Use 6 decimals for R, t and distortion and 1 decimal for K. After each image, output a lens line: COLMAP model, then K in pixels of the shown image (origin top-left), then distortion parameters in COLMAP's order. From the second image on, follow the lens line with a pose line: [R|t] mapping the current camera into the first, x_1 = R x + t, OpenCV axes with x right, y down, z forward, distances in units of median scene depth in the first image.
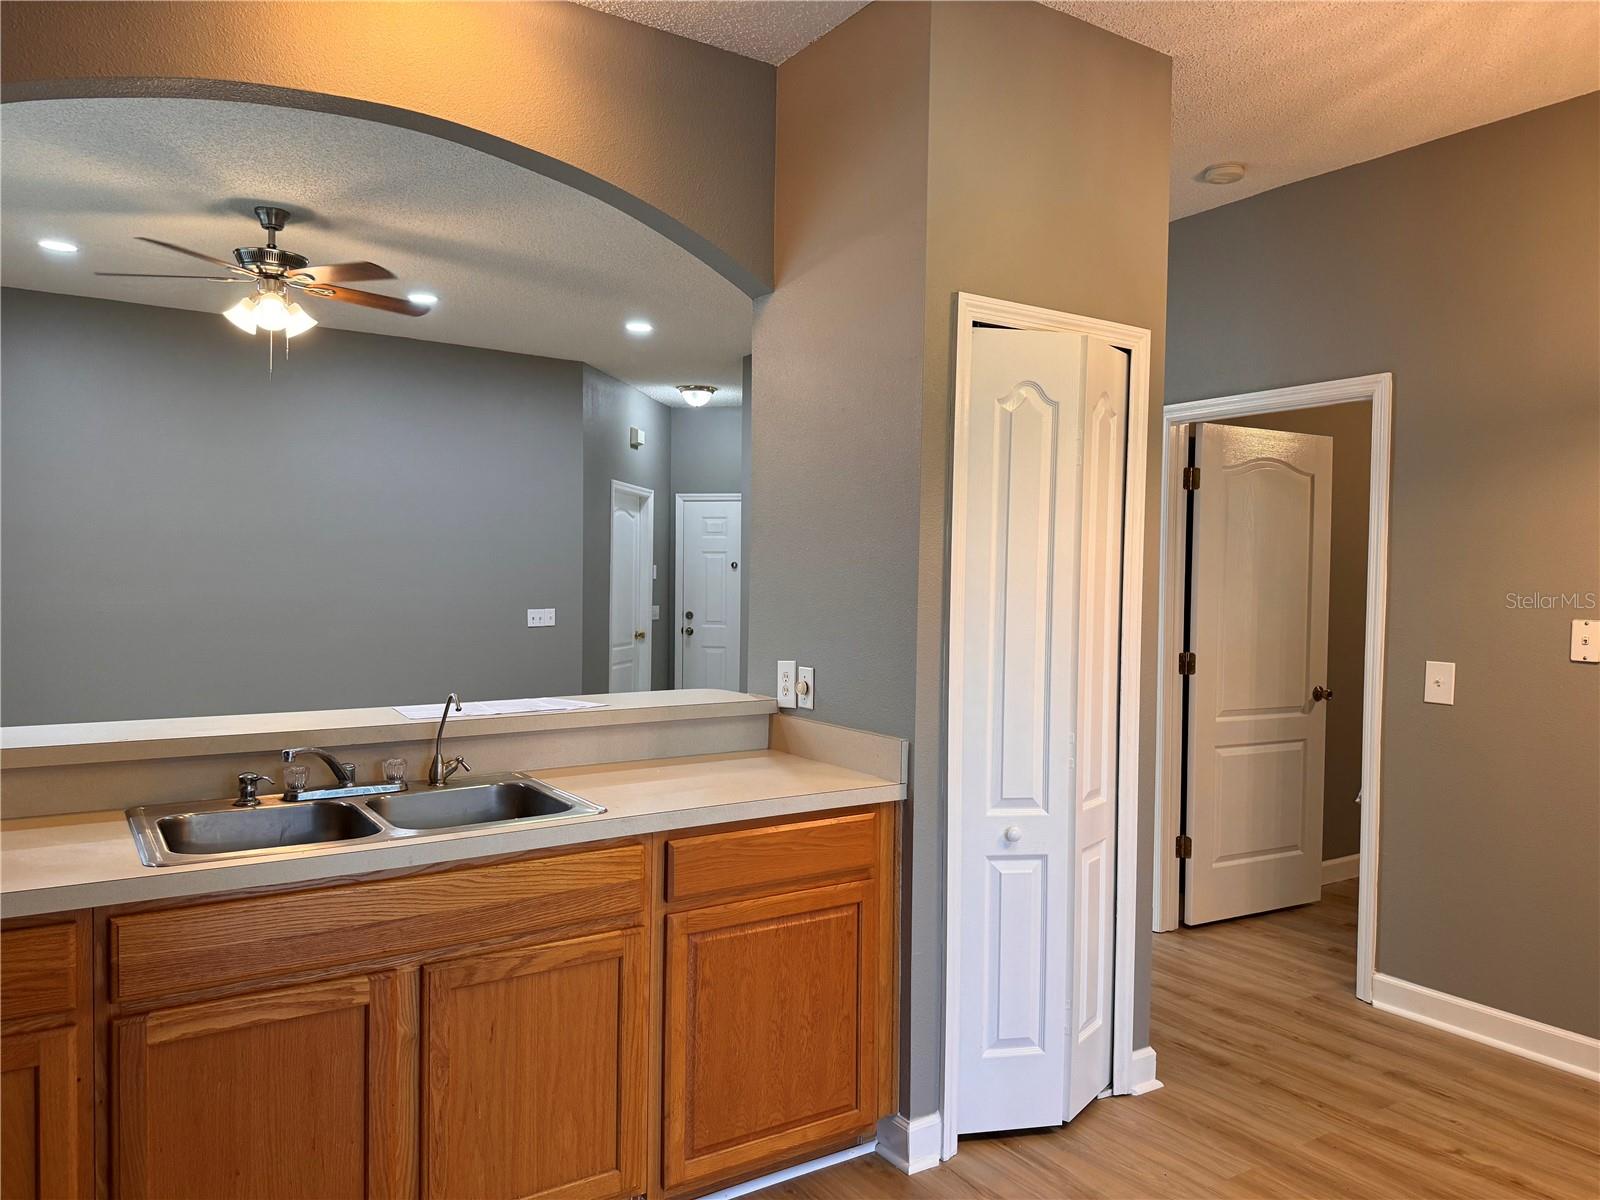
lens RADIAL K [[1124.2, 0, 802.3], [0, 1124.2, 599.3], [0, 0, 1]] dist [0.050848, -0.039474]
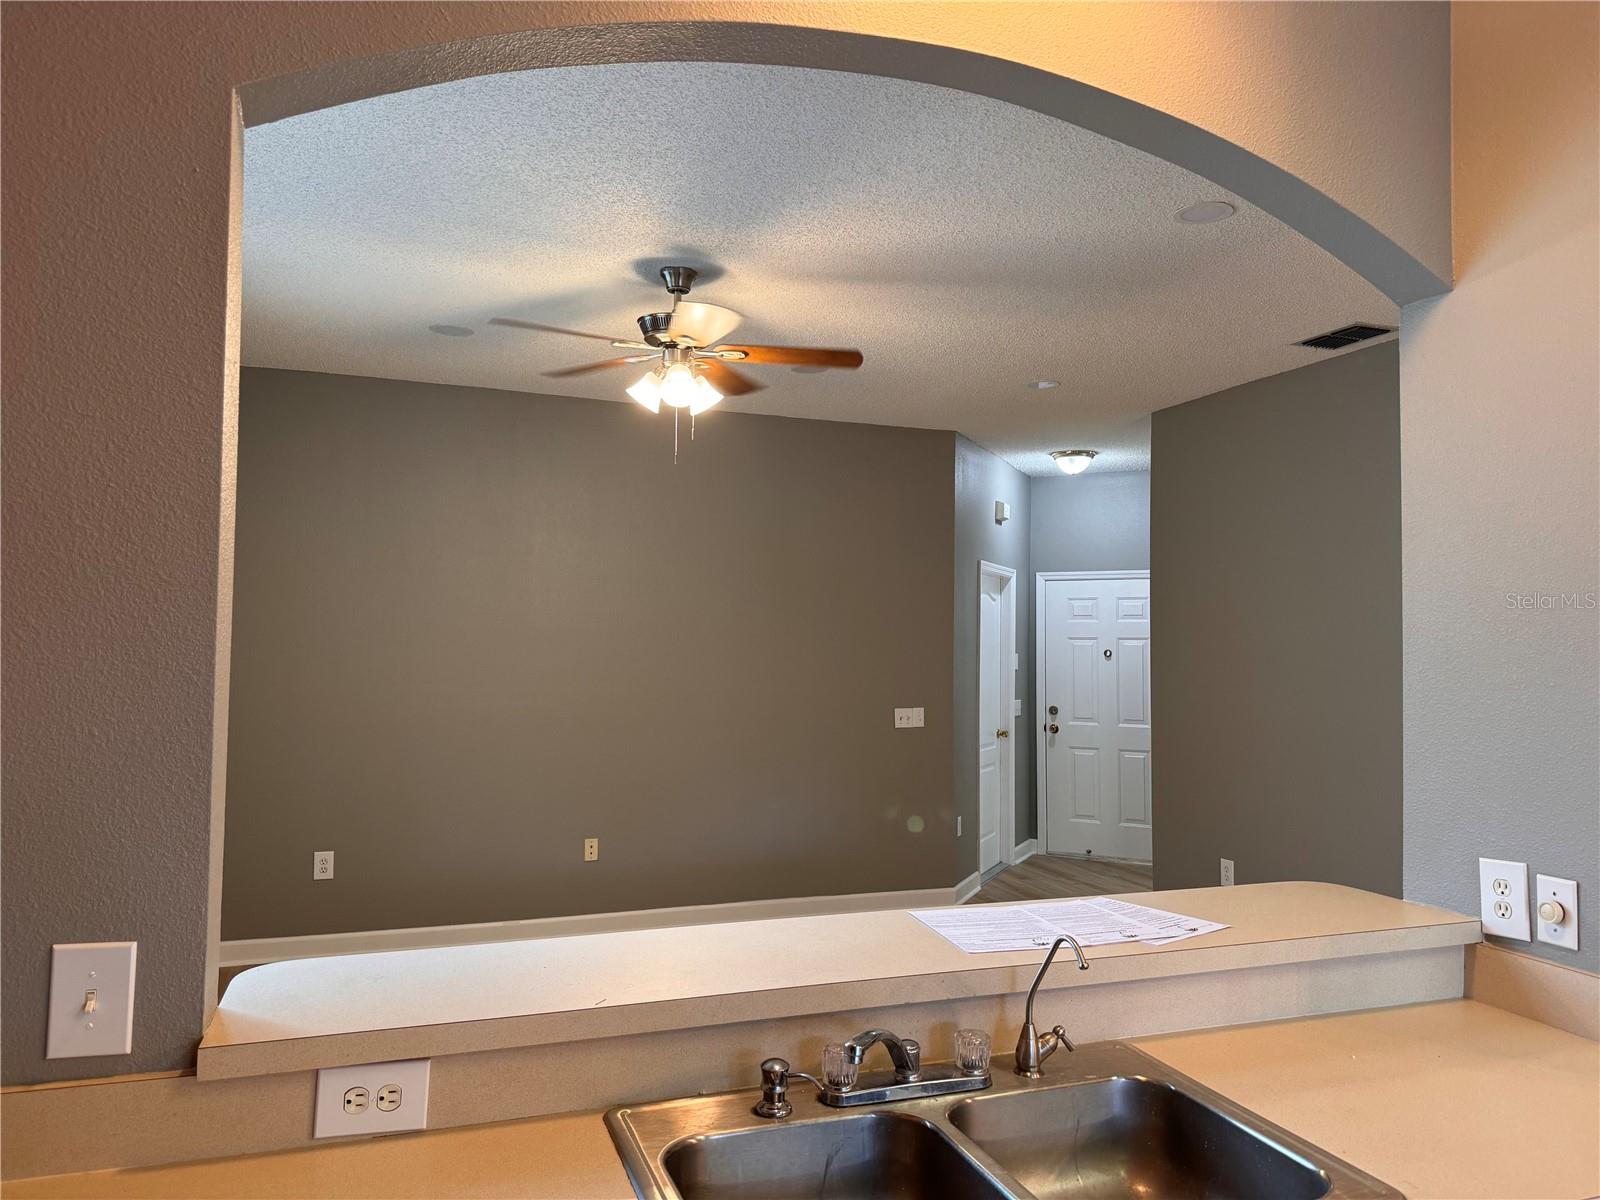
lens RADIAL K [[1124.2, 0, 799.4], [0, 1124.2, 595.2], [0, 0, 1]] dist [0.050848, -0.039474]
pose [[0.971148, -0.013457, -0.238100, -0.203892], [-0.002211, 0.997856, -0.065415, -0.043234], [0.238469, 0.064054, 0.969035, 0.233139]]
